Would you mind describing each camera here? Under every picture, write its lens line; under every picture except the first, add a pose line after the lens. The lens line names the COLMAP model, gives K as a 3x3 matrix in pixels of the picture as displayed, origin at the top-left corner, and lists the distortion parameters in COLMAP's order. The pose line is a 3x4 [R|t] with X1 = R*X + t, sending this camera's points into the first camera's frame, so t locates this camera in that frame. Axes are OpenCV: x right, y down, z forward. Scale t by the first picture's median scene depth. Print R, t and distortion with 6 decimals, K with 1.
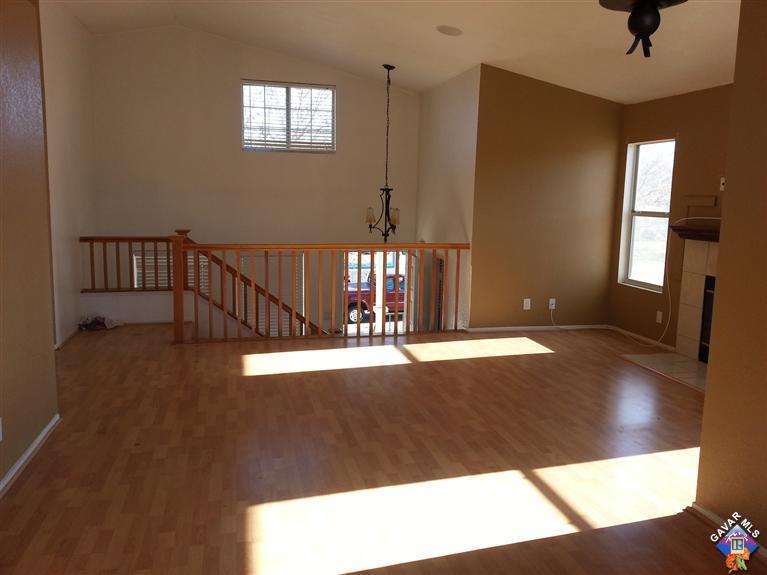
lens RADIAL K [[612.2, 0, 386.0], [0, 612.2, 285.5], [0, 0, 1]] dist [0.033715, -0.038719]
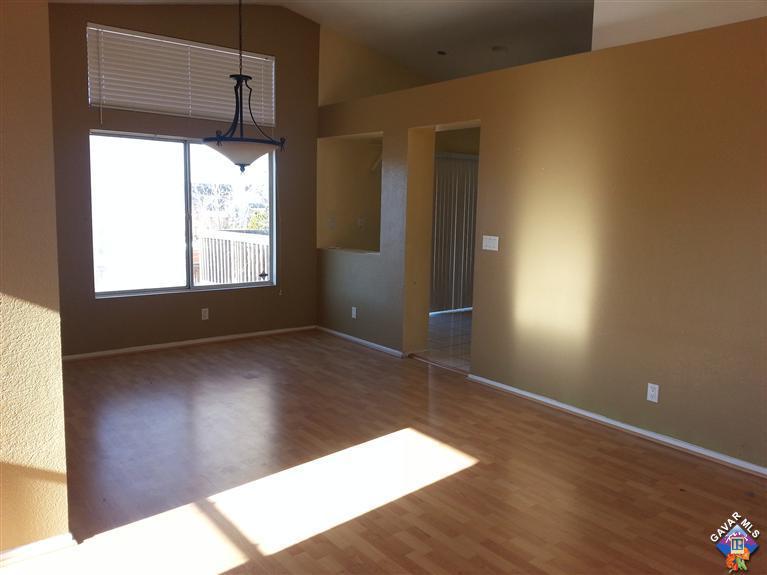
lens RADIAL K [[612.2, 0, 387.4], [0, 612.2, 287.8], [0, 0, 1]] dist [0.033715, -0.038719]
pose [[-0.901830, 0.021270, -0.431568, 0.232777], [-0.103770, 0.958895, 0.264105, -0.138749], [0.419446, 0.282961, -0.862553, 0.940310]]
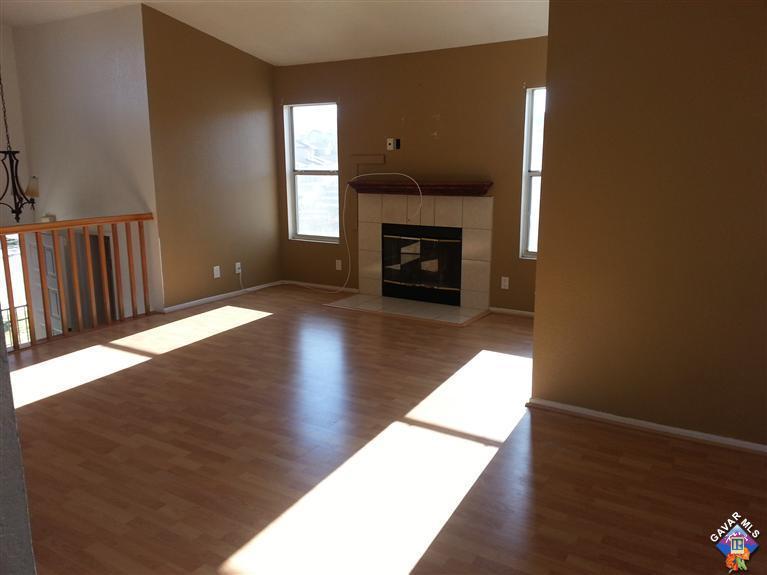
lens RADIAL K [[612.2, 0, 384.1], [0, 612.2, 286.1], [0, 0, 1]] dist [0.033715, -0.038719]
pose [[0.711064, -0.165313, 0.683418, -0.272089], [0.119817, 0.986241, 0.113900, -0.028618], [-0.692844, 0.000895, 0.721087, 0.146472]]
